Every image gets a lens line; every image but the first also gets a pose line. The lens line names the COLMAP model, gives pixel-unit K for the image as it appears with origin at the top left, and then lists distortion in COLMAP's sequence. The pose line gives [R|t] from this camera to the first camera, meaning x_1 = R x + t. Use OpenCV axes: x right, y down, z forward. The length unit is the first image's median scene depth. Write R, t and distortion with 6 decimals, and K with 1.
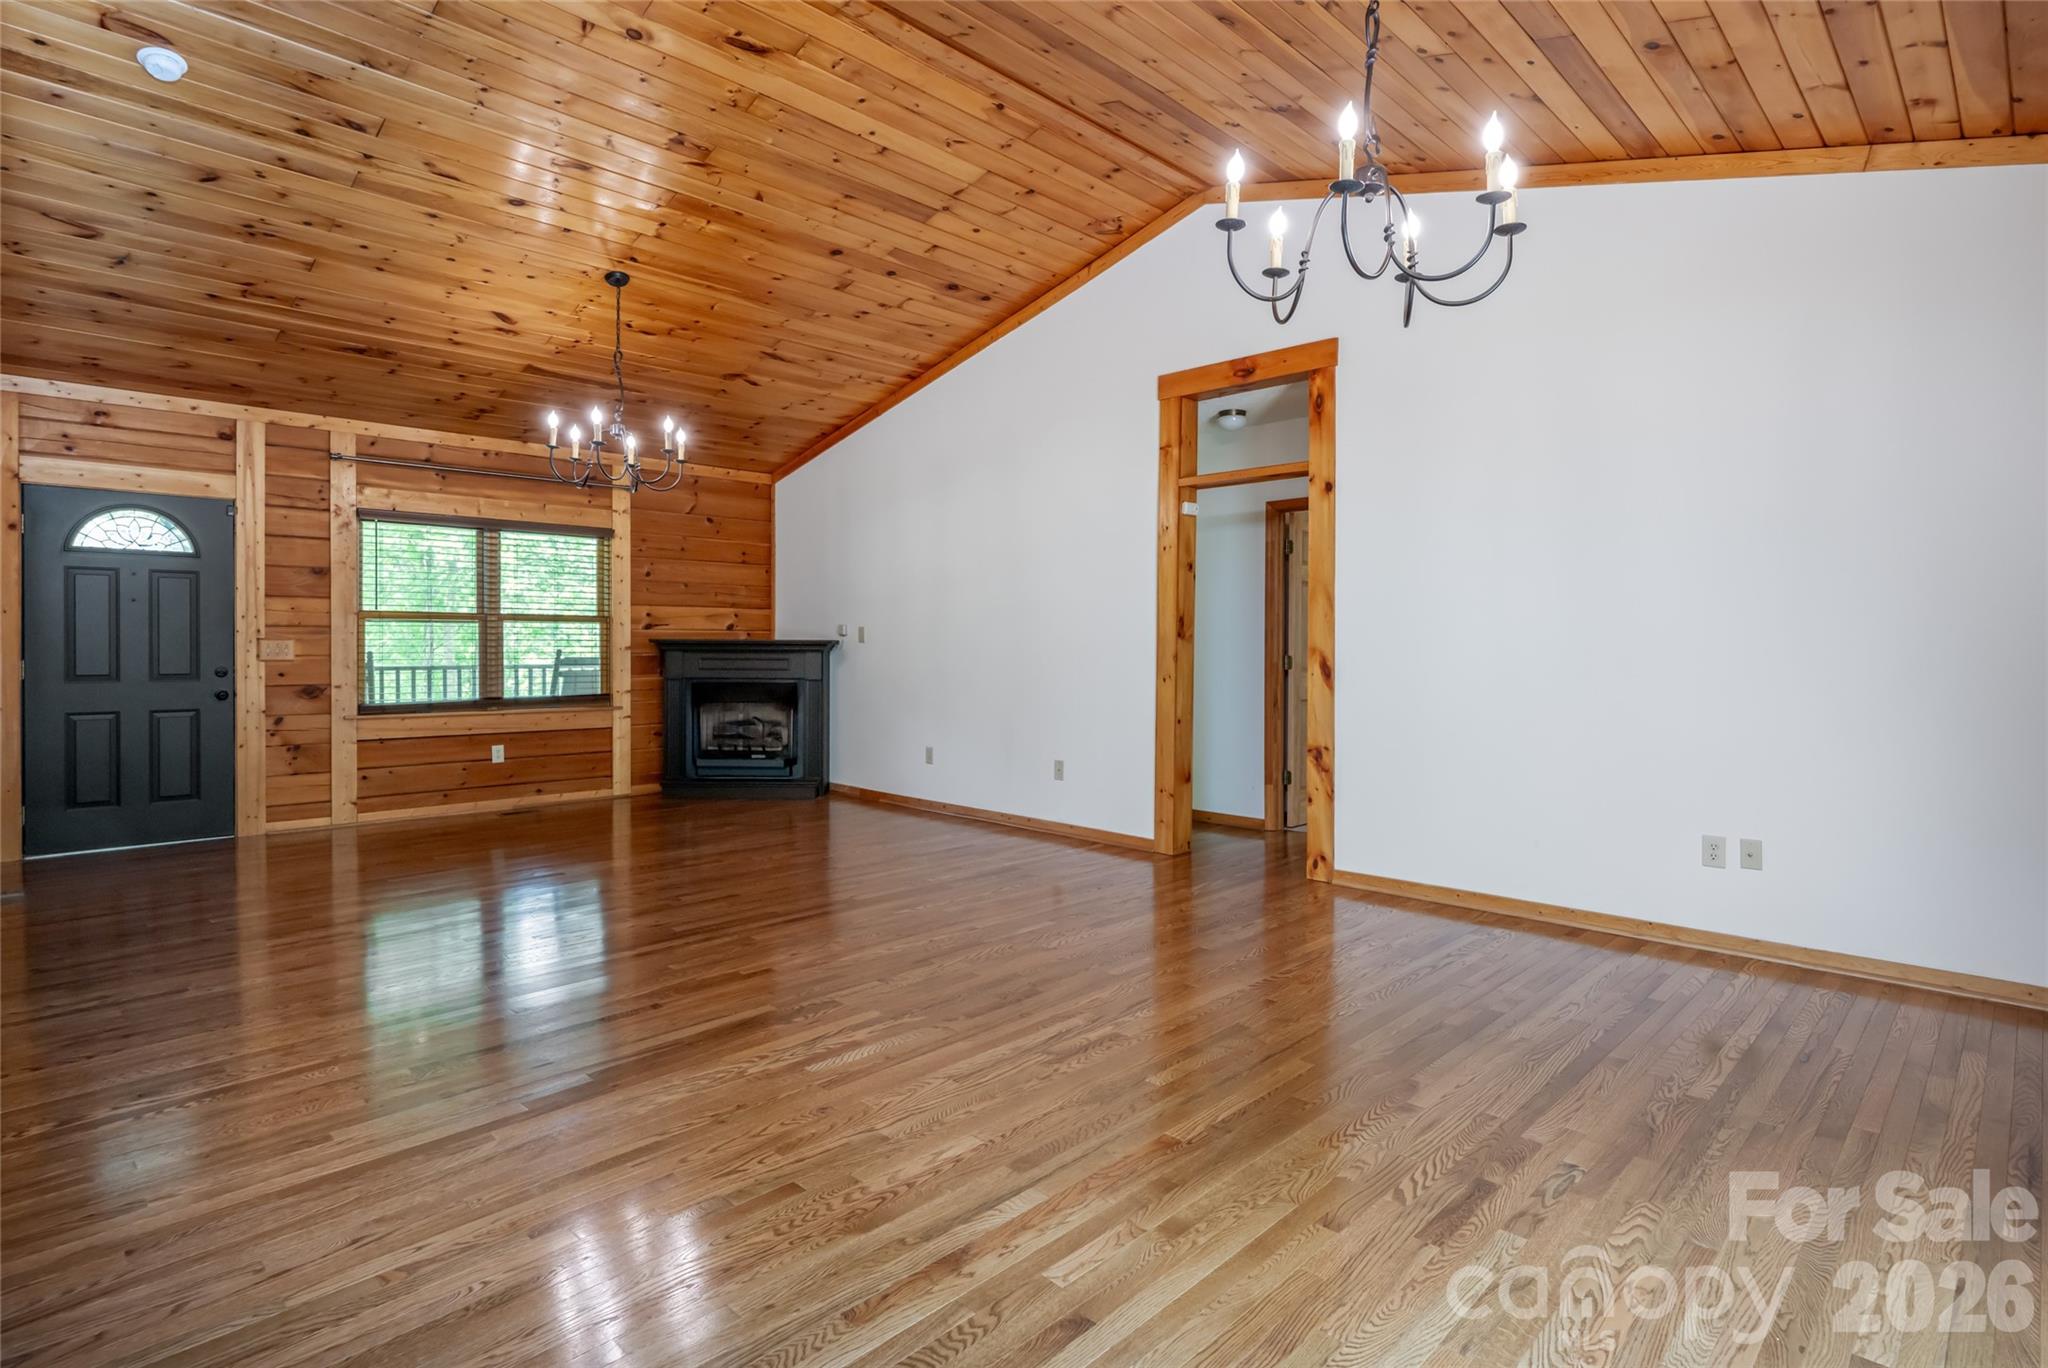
lens RADIAL K [[1030.9, 0, 1029.2], [0, 1030.9, 652.9], [0, 0, 1]] dist [0.002837, 0.000310]
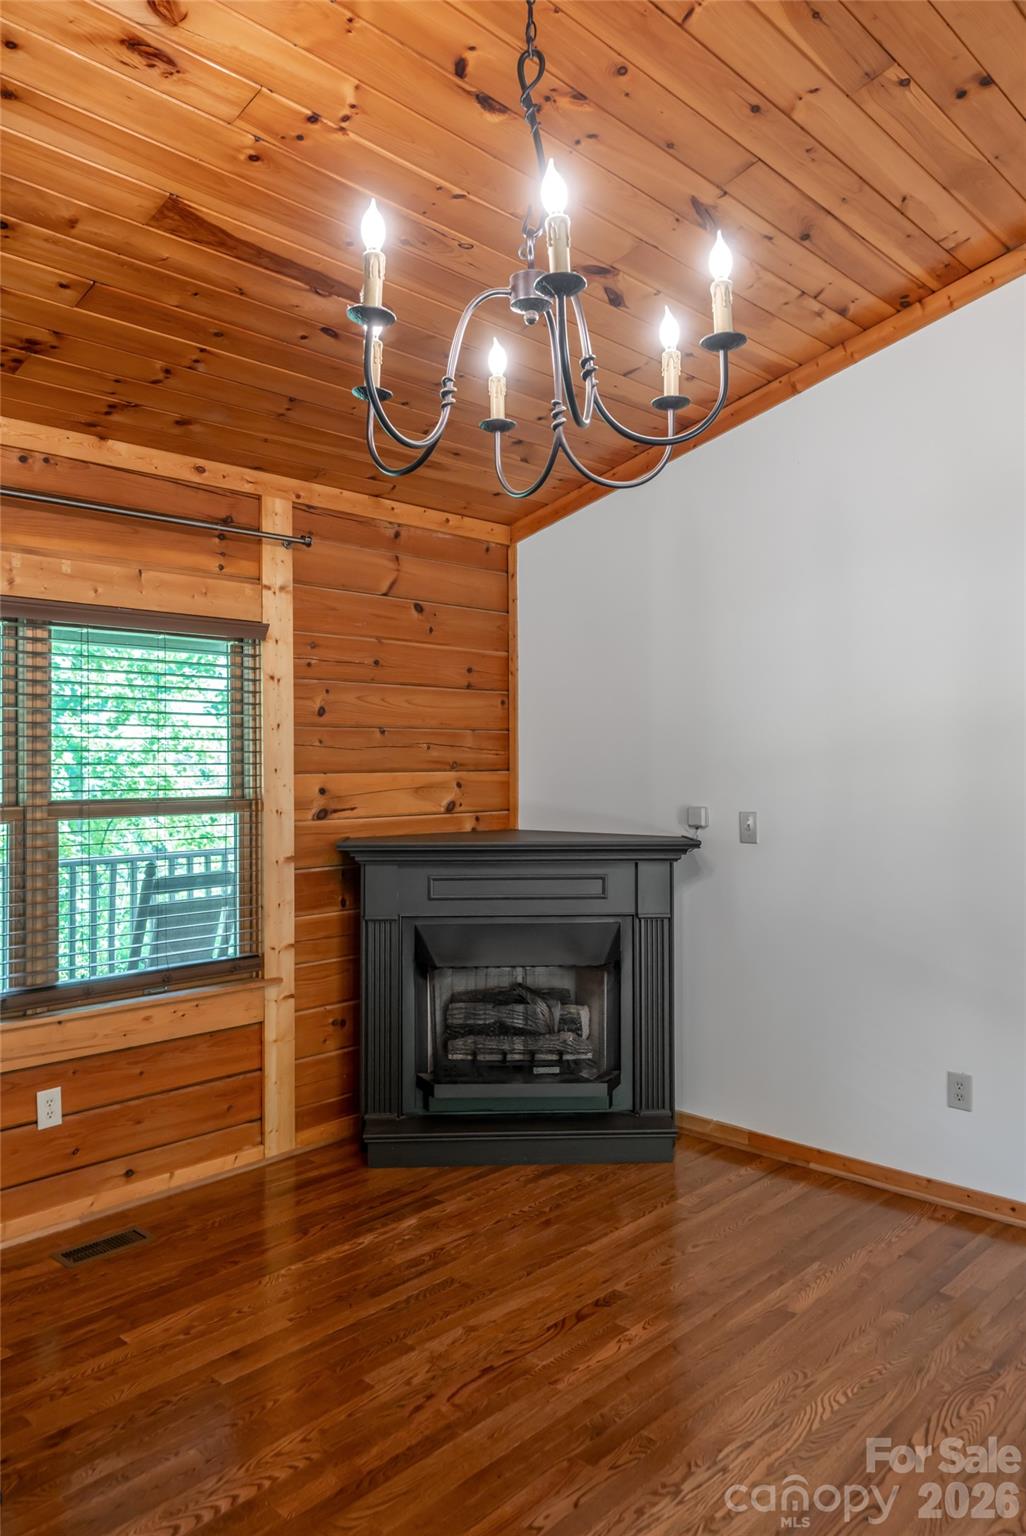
lens RADIAL K [[1095.5, 0, 508.3], [0, 1095.5, 755.8], [0, 0, 1]] dist [0.001204, -0.005678]
pose [[0.999840, -0.008519, 0.015757, -0.309245], [0.008764, 0.999841, -0.015504, -0.049017], [-0.015622, 0.015640, 0.999756, 0.493717]]
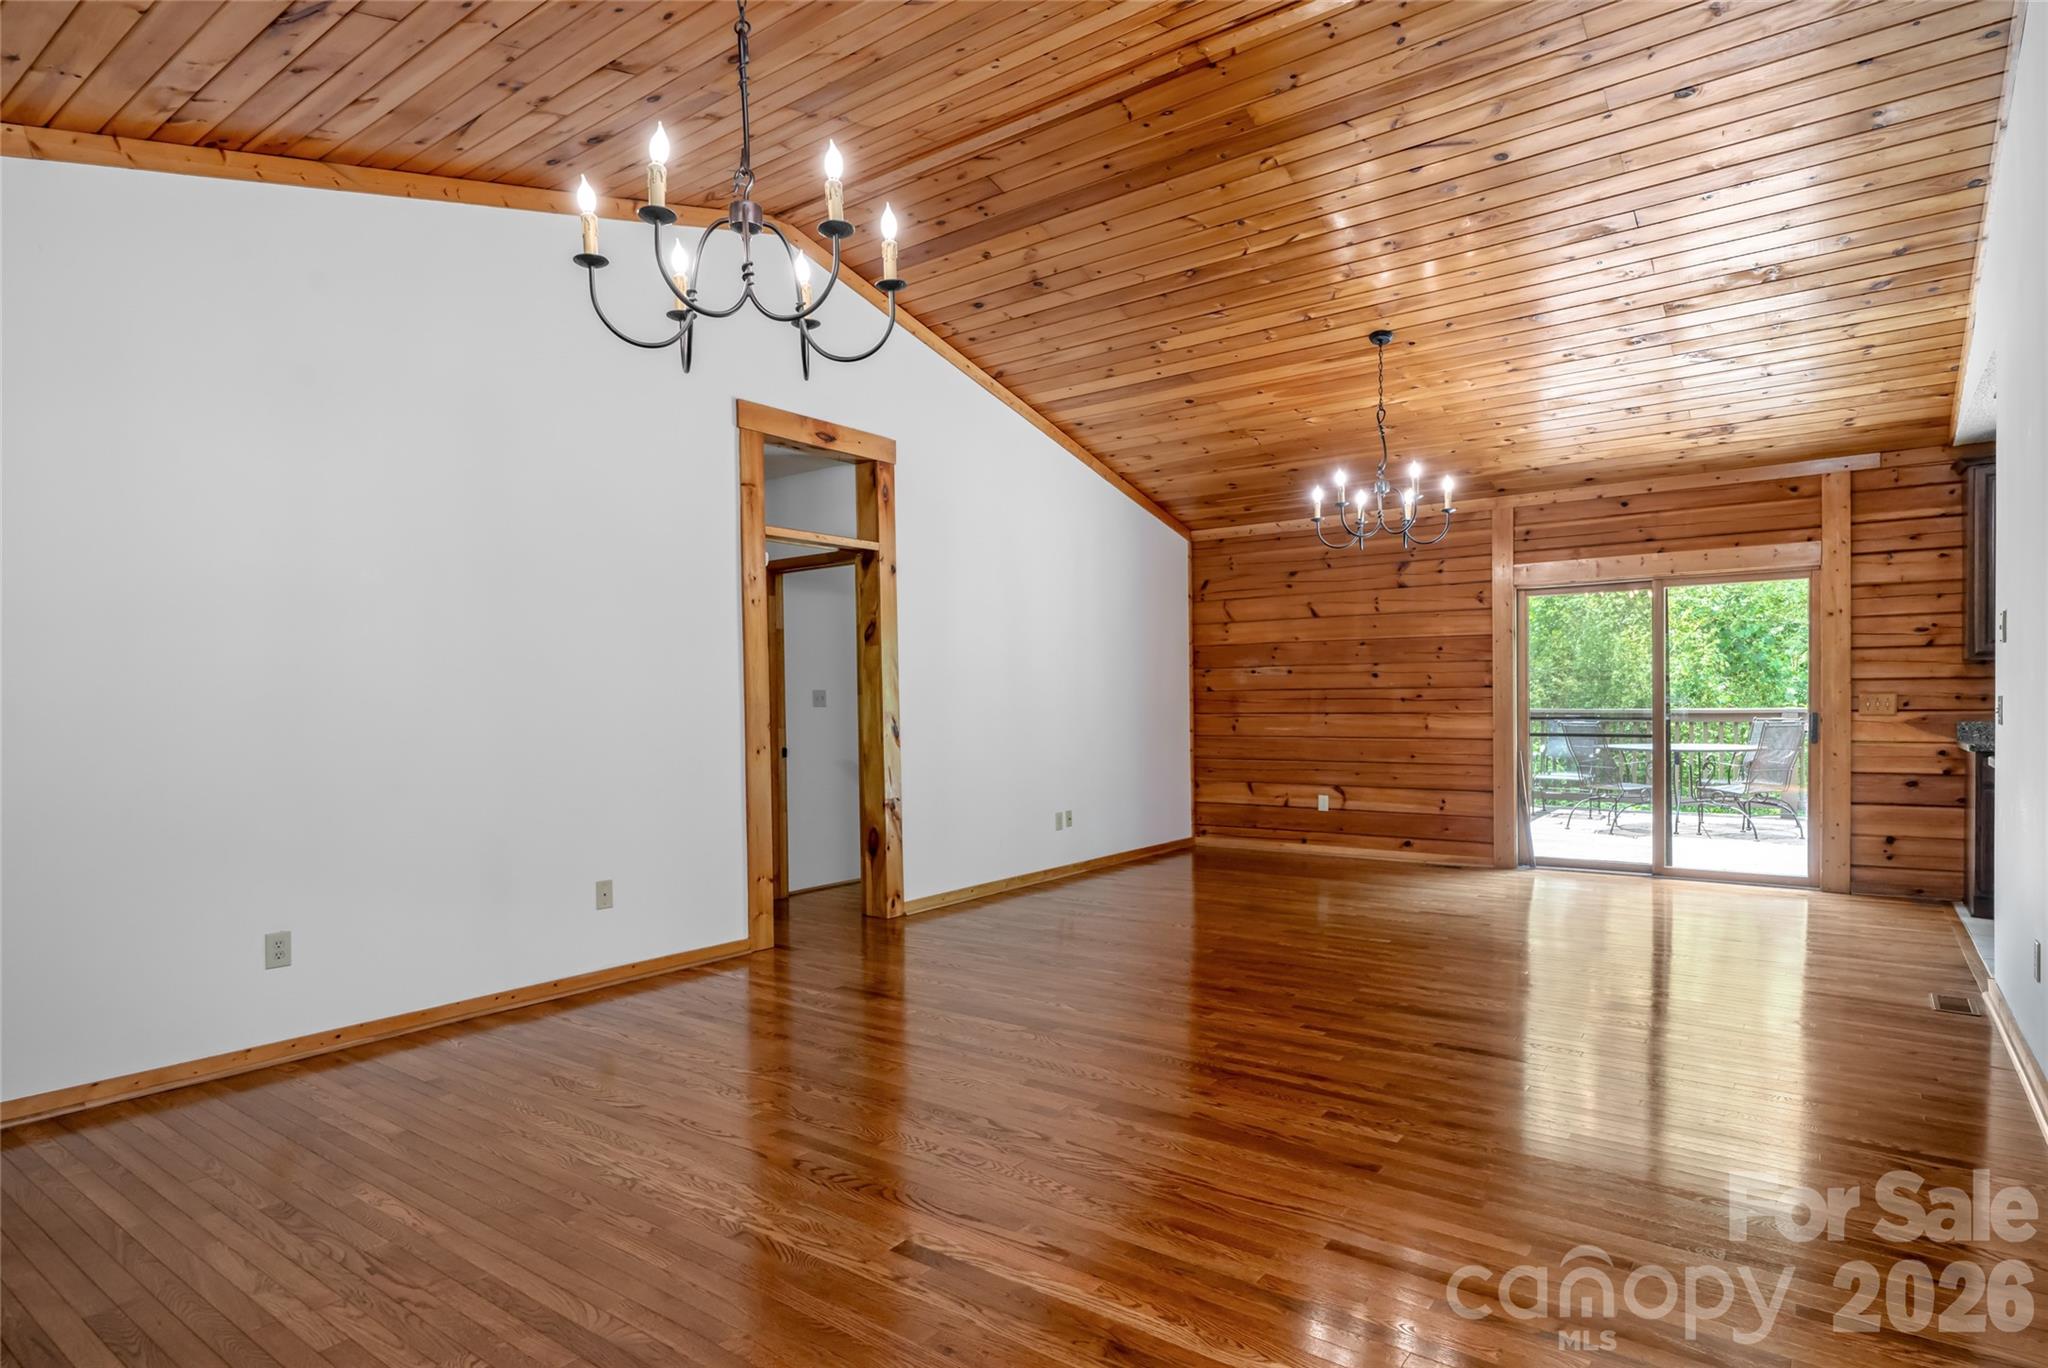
lens RADIAL K [[1109.3, 0, 1023.9], [0, 1109.3, 701.8], [0, 0, 1]] dist [-0.001417, 0.000017]
pose [[-0.134115, -0.003643, 0.990959, -0.658270], [0.020467, 0.999770, 0.006446, -0.013757], [-0.990754, 0.021147, -0.134009, 0.714575]]
